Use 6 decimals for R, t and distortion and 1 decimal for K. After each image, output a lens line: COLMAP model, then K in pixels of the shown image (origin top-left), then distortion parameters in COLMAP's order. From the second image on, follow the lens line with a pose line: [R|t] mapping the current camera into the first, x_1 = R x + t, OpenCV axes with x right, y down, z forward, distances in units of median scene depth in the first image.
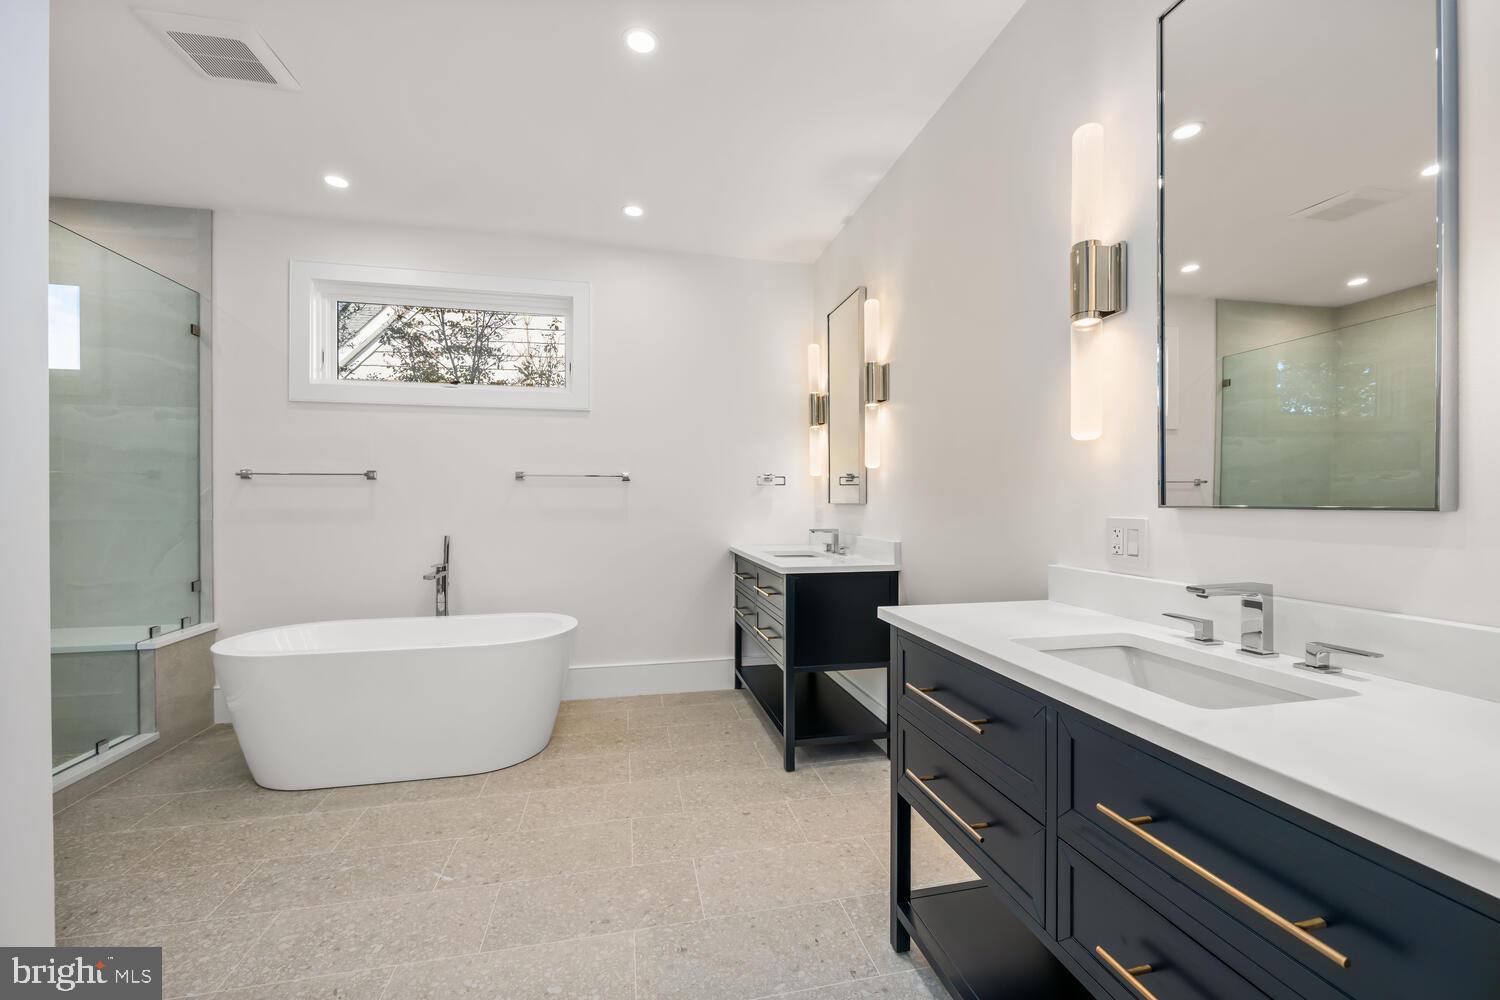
lens RADIAL K [[597.1, 0, 745.7], [0, 597.1, 504.6], [0, 0, 1]] dist [-0.002957, -0.000419]
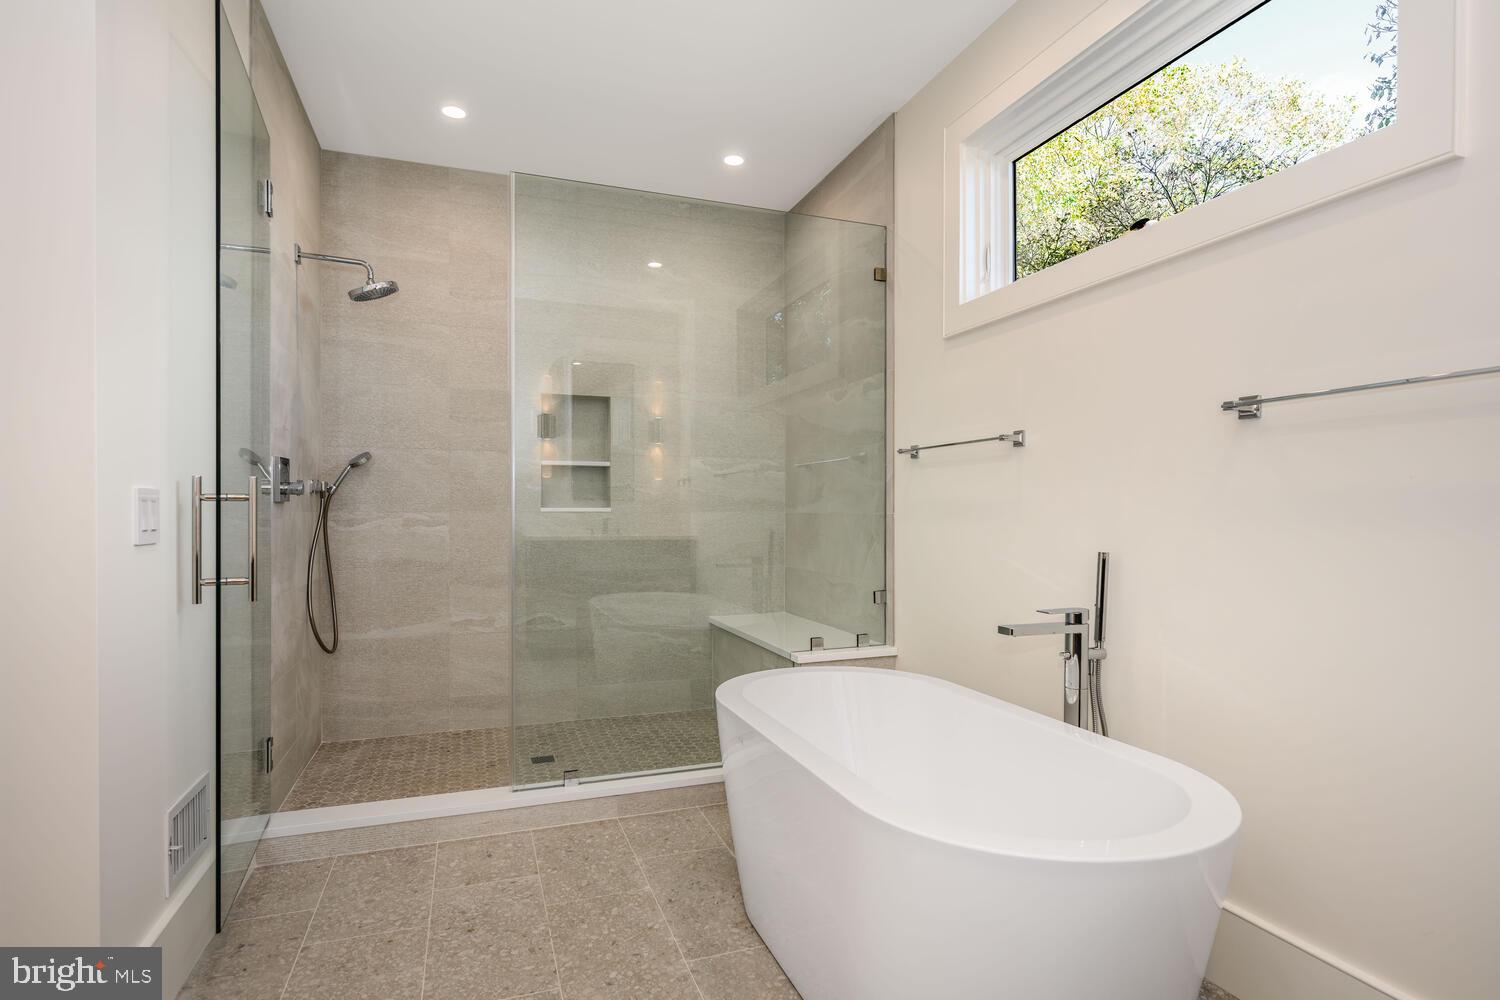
lens RADIAL K [[774.0, 0, 755.8], [0, 774.0, 517.6], [0, 0, 1]] dist [-0.003480, -0.000583]
pose [[0.157107, 0.009417, -0.987537, 0.069978], [-0.008000, 0.999934, 0.008263, 0.023812], [0.987549, 0.006602, 0.157172, 0.671871]]
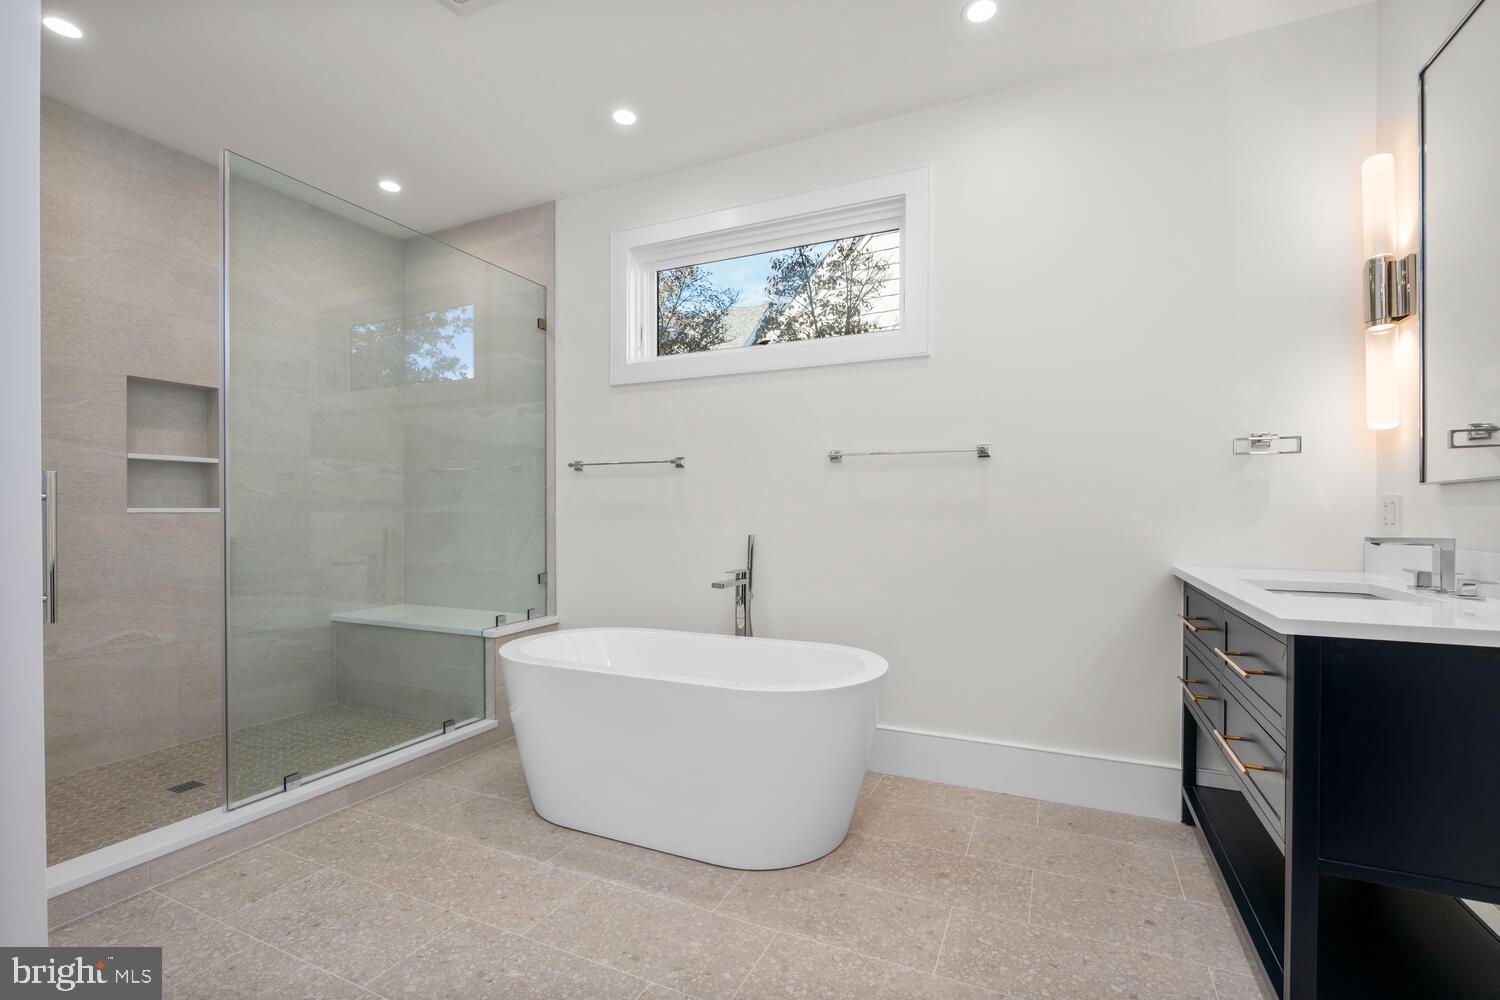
lens RADIAL K [[662.6, 0, 755.2], [0, 662.6, 514.5], [0, 0, 1]] dist [-0.001658, -0.001698]
pose [[0.805424, 0.004944, -0.592678, 0.029677], [-0.004153, 0.999988, 0.002698, 0.024195], [0.592684, 0.000288, 0.805435, 0.310434]]
